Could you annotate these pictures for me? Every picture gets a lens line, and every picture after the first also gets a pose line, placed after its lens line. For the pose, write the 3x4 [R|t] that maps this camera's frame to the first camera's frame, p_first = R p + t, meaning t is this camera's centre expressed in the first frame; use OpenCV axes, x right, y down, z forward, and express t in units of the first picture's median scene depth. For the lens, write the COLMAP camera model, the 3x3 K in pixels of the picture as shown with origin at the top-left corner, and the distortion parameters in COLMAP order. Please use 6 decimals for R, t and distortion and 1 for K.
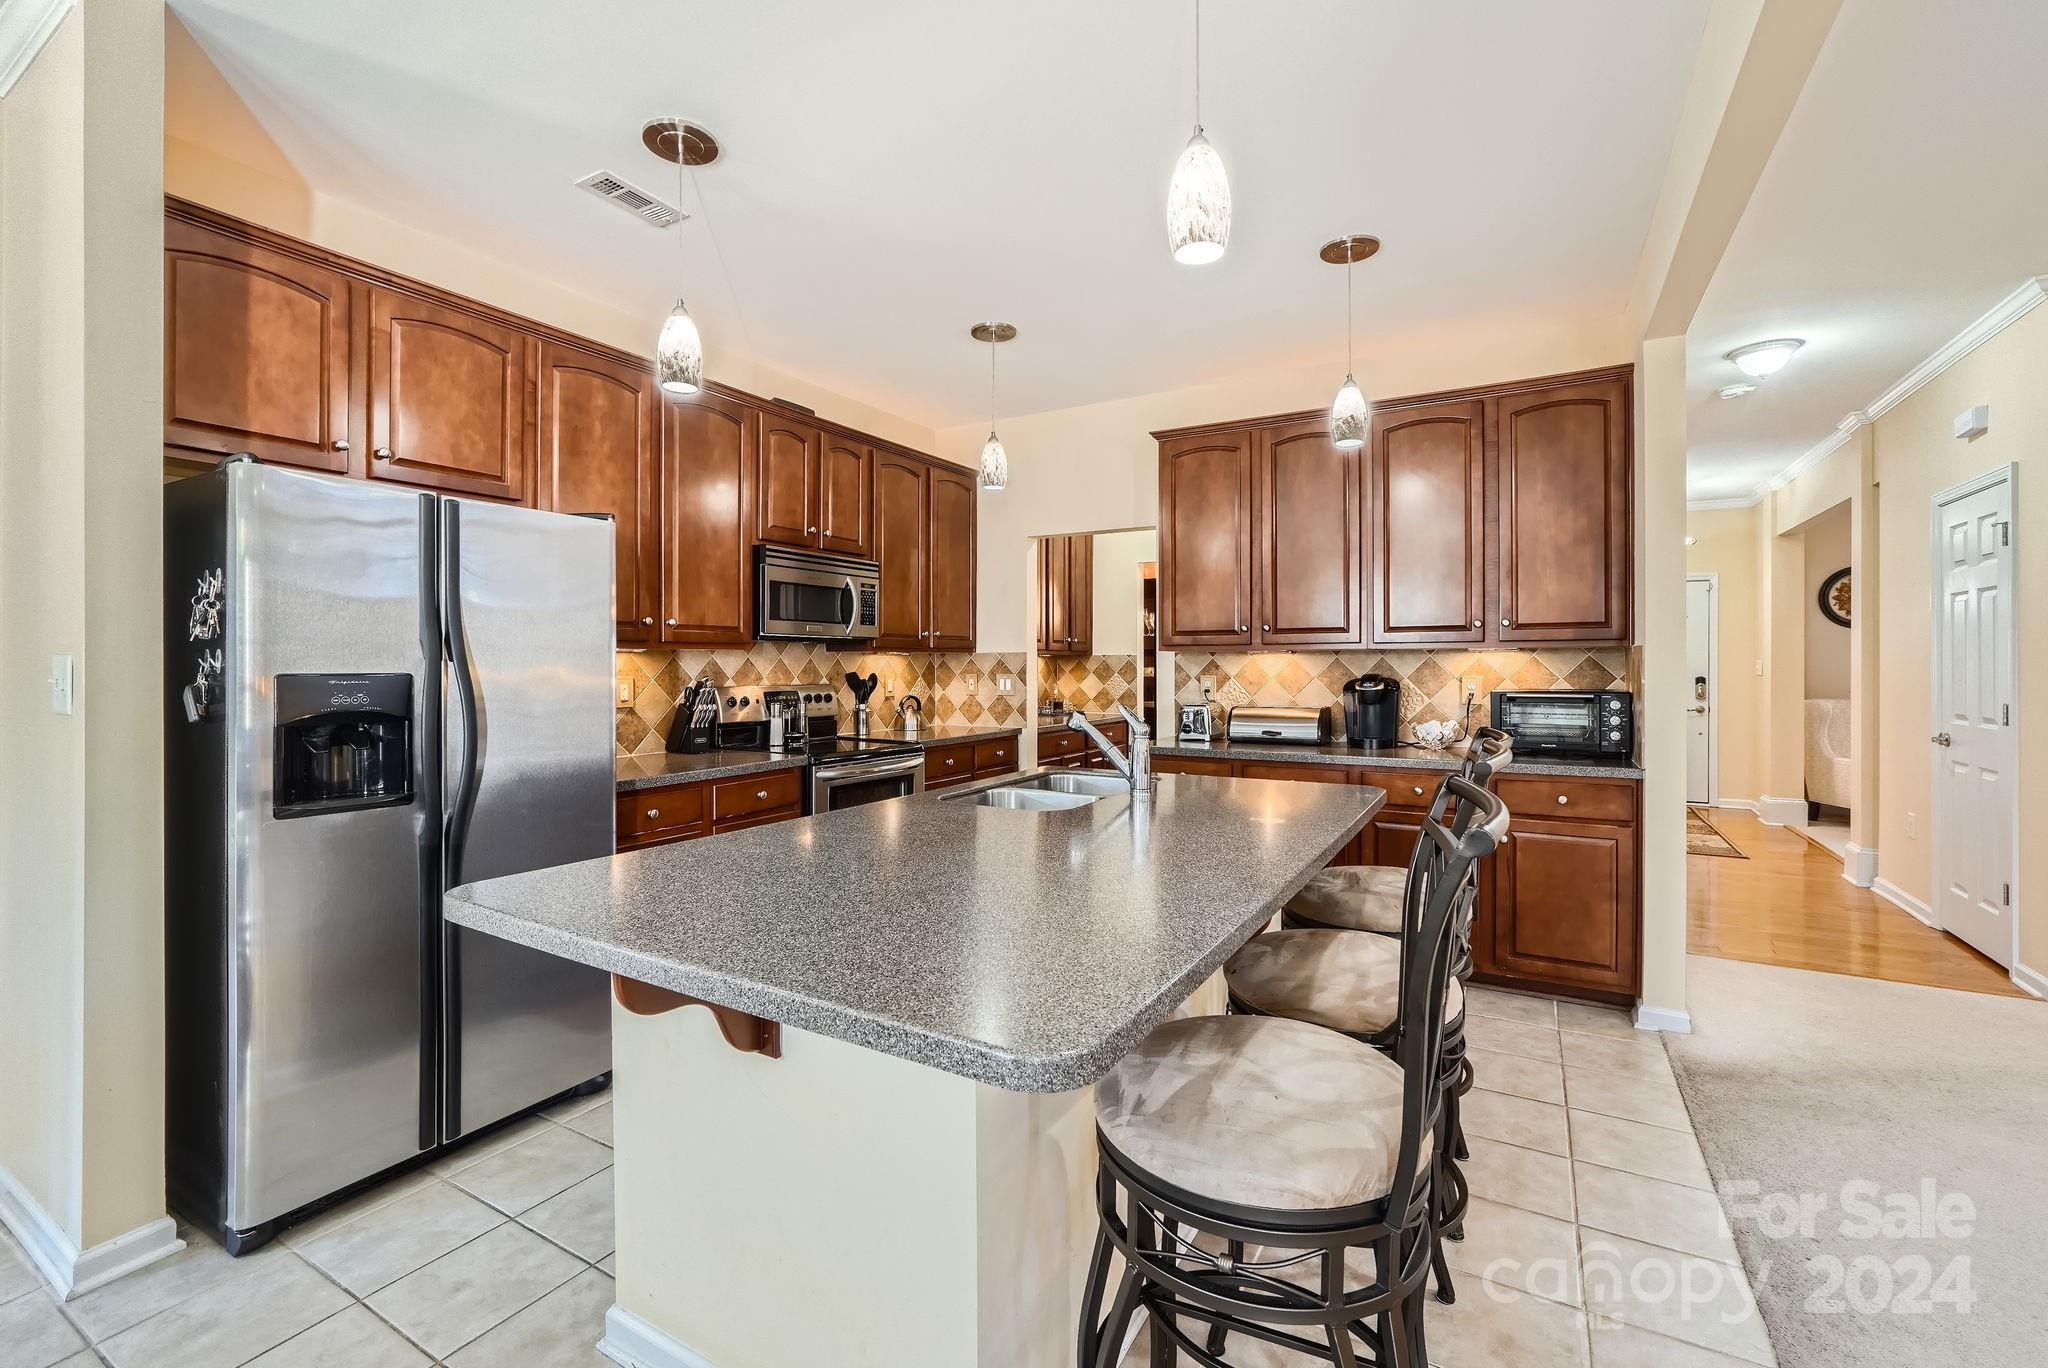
lens RADIAL K [[877.3, 0, 1006.2], [0, 877.3, 666.2], [0, 0, 1]] dist [-0.008325, 0.001369]
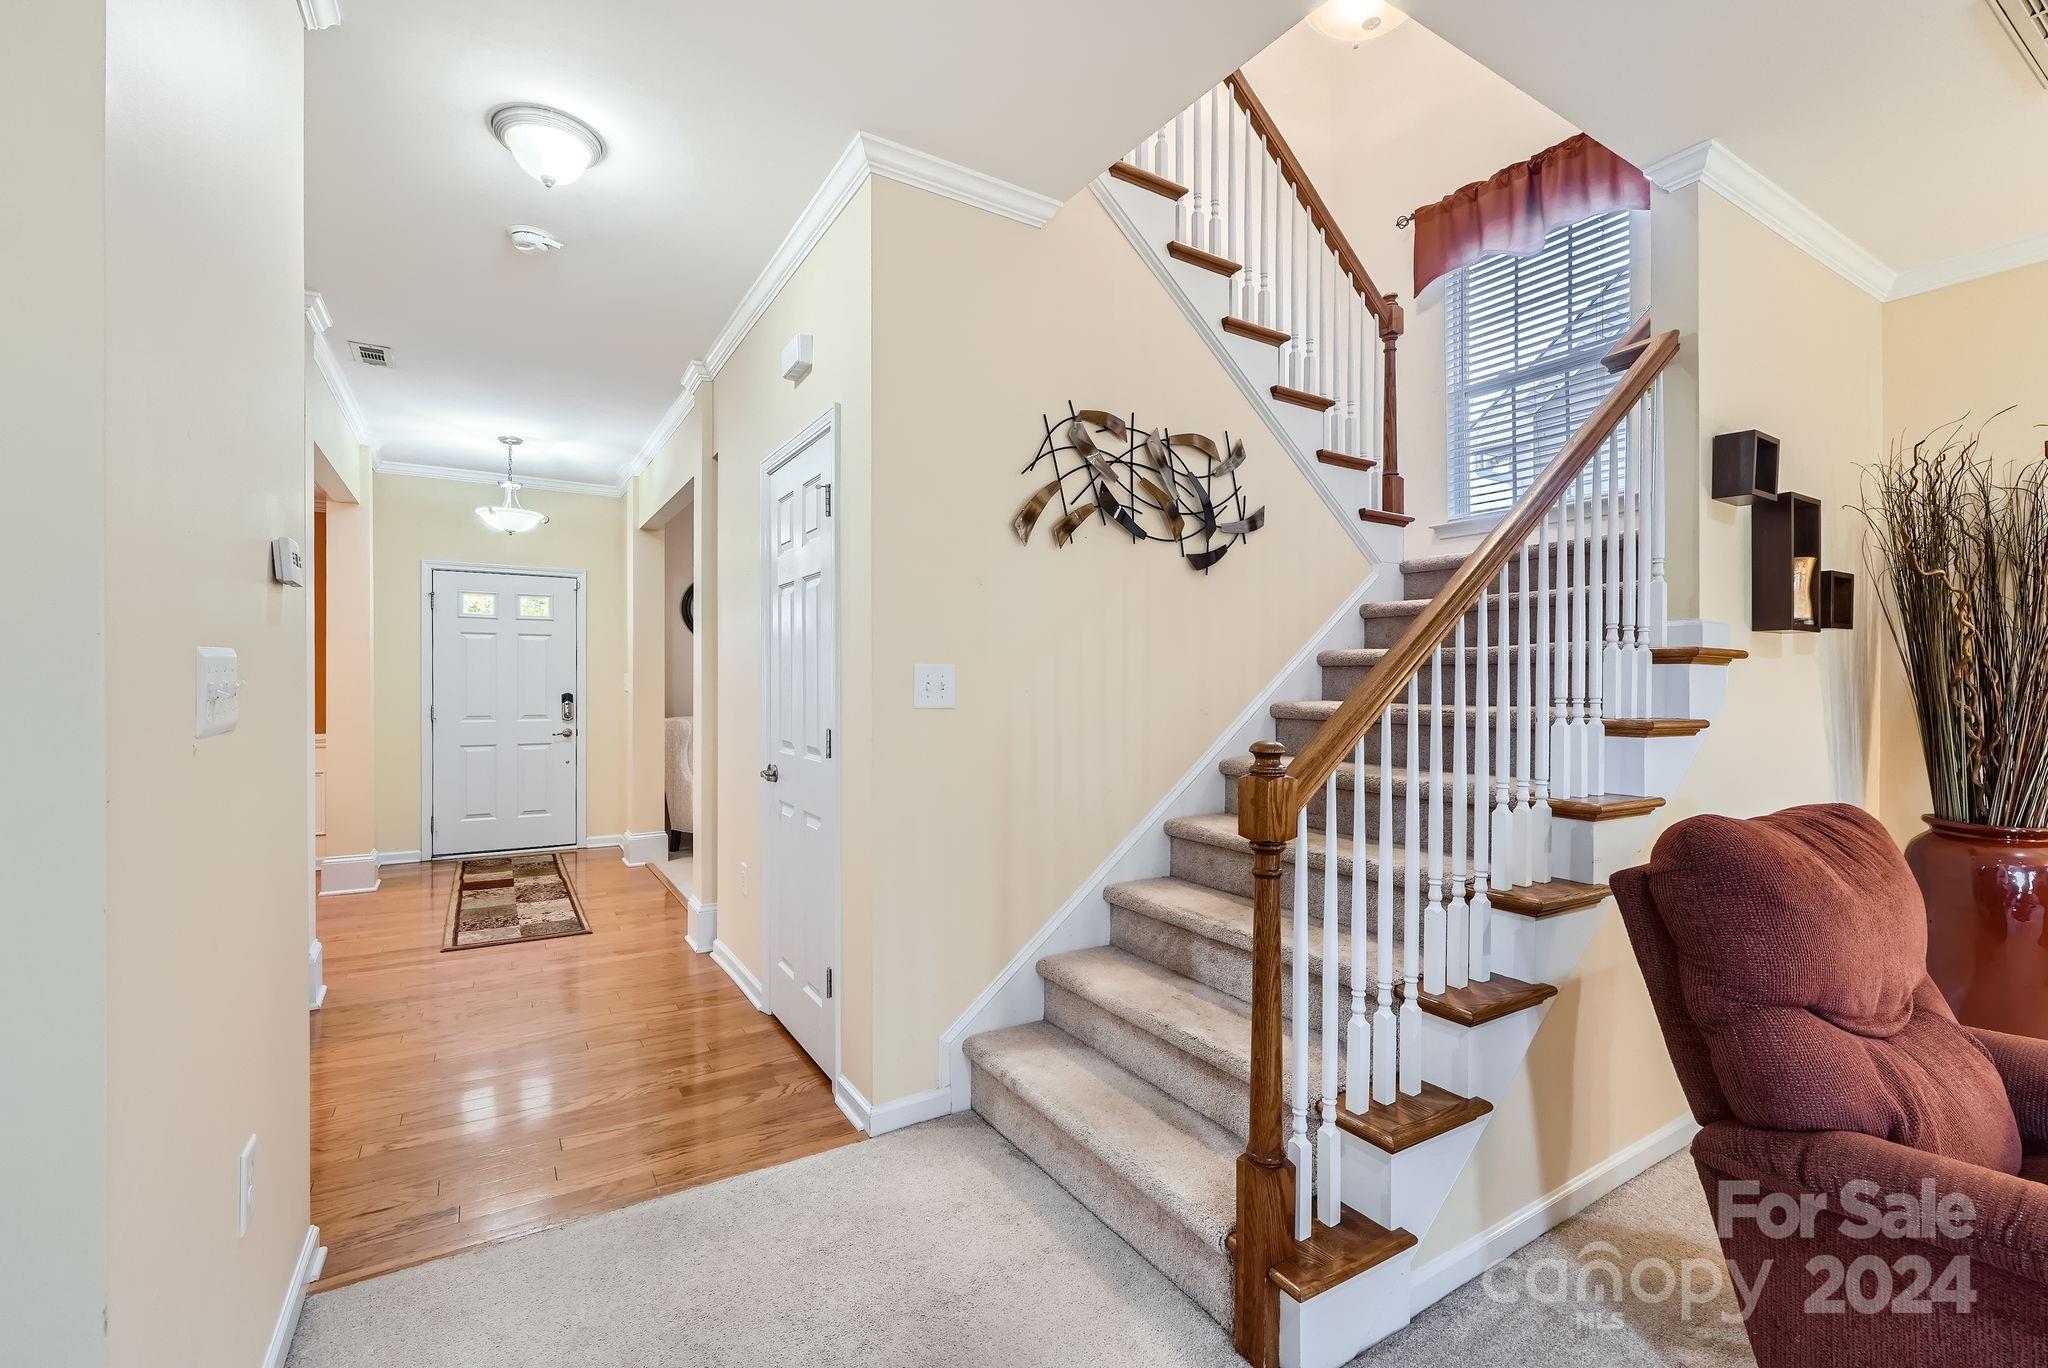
lens RADIAL K [[877.3, 0, 1017.7], [0, 877.3, 682.6], [0, 0, 1]] dist [-0.008325, 0.001369]
pose [[0.466686, -0.002058, 0.884421, 0.413817], [0.000489, 0.999998, 0.002069, 0.000661], [-0.884423, -0.000533, 0.466686, 0.374114]]
